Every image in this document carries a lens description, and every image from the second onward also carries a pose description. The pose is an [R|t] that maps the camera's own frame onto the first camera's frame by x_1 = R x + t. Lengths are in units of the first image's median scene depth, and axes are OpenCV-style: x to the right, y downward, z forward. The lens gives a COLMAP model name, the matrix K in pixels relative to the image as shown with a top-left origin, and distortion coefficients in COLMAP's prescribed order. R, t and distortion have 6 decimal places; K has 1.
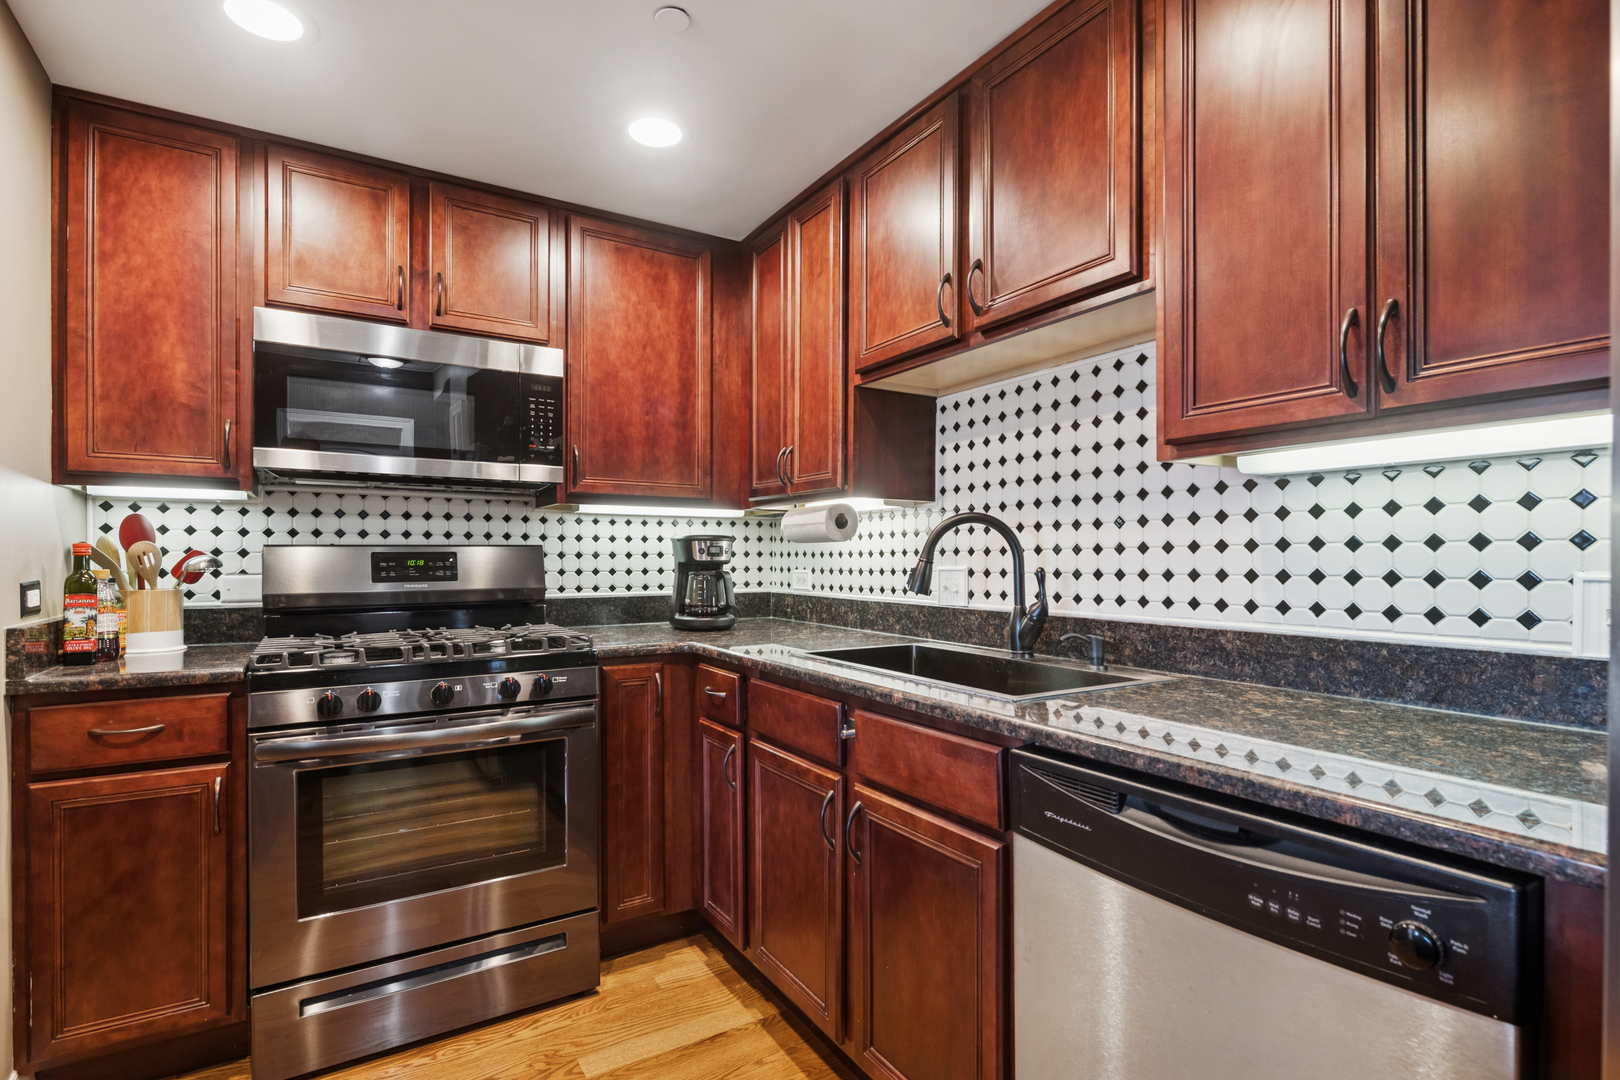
lens RADIAL K [[775.8, 0, 810.6], [0, 775.8, 559.8], [0, 0, 1]] dist [0.003355, -0.006185]
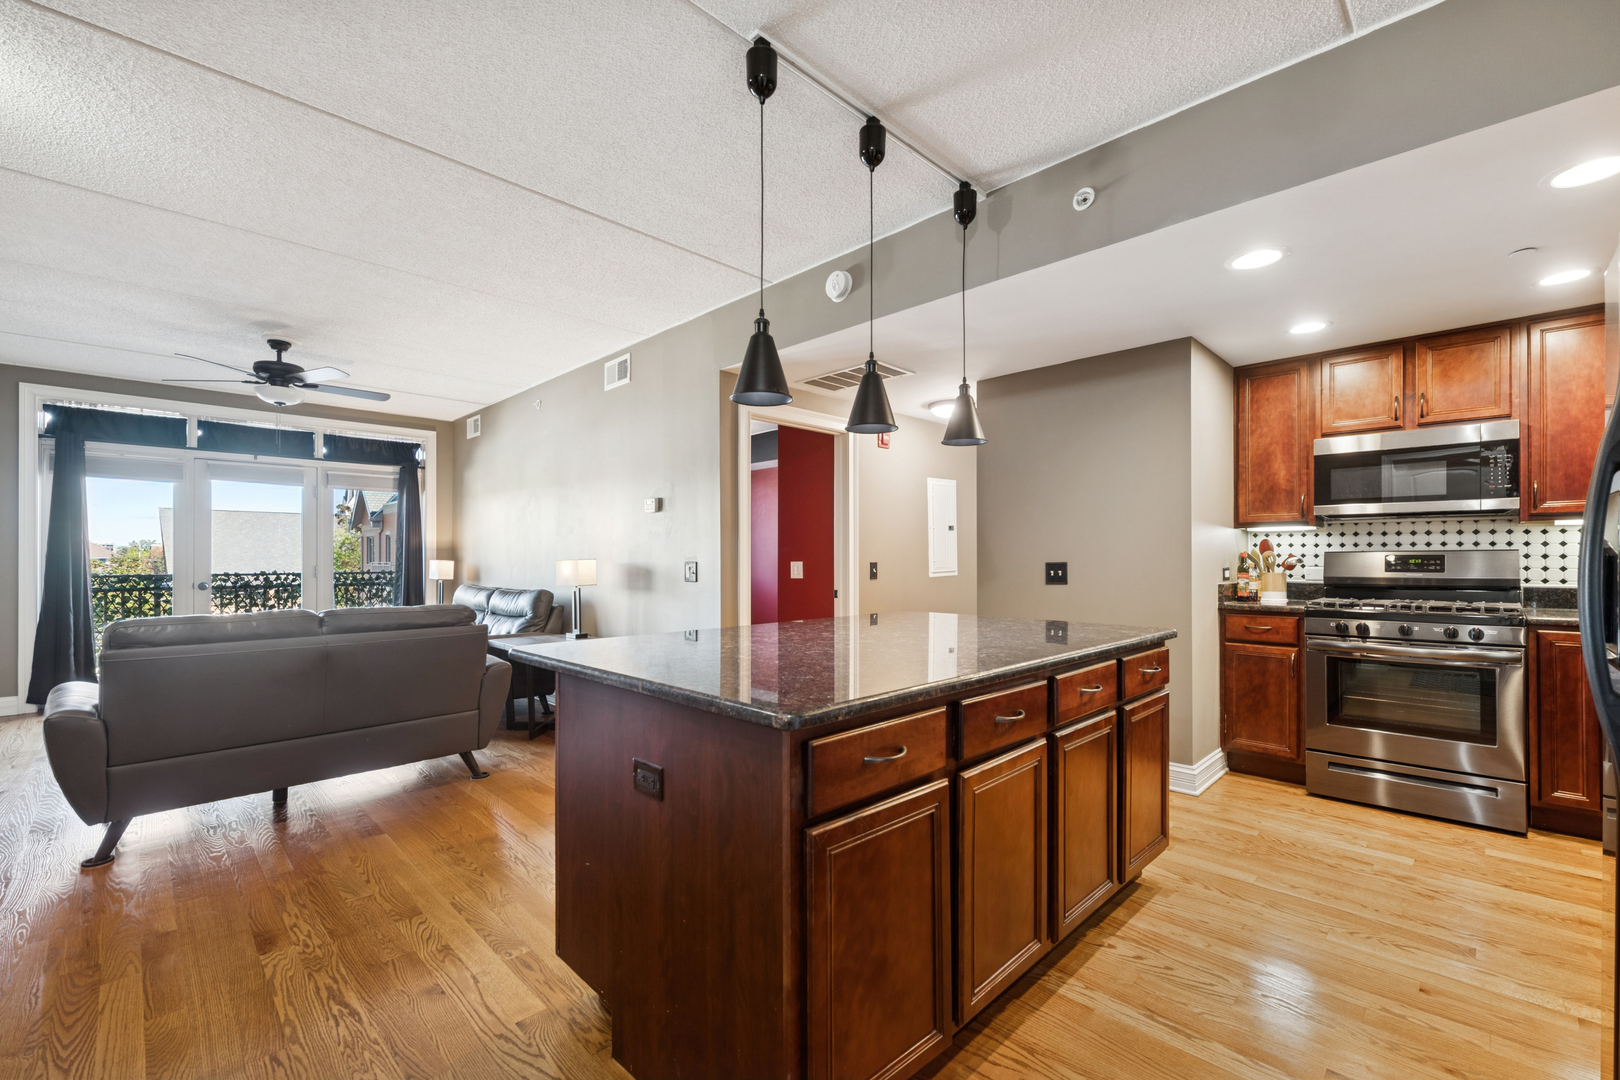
lens RADIAL K [[696.0, 0, 808.8], [0, 696.0, 555.6], [0, 0, 1]] dist [0.002610, -0.000157]
pose [[0.224588, -0.003851, -0.974446, 0.812515], [-0.001711, 0.999989, -0.004346, 0.000658], [0.974452, 0.002643, 0.224579, -0.758522]]
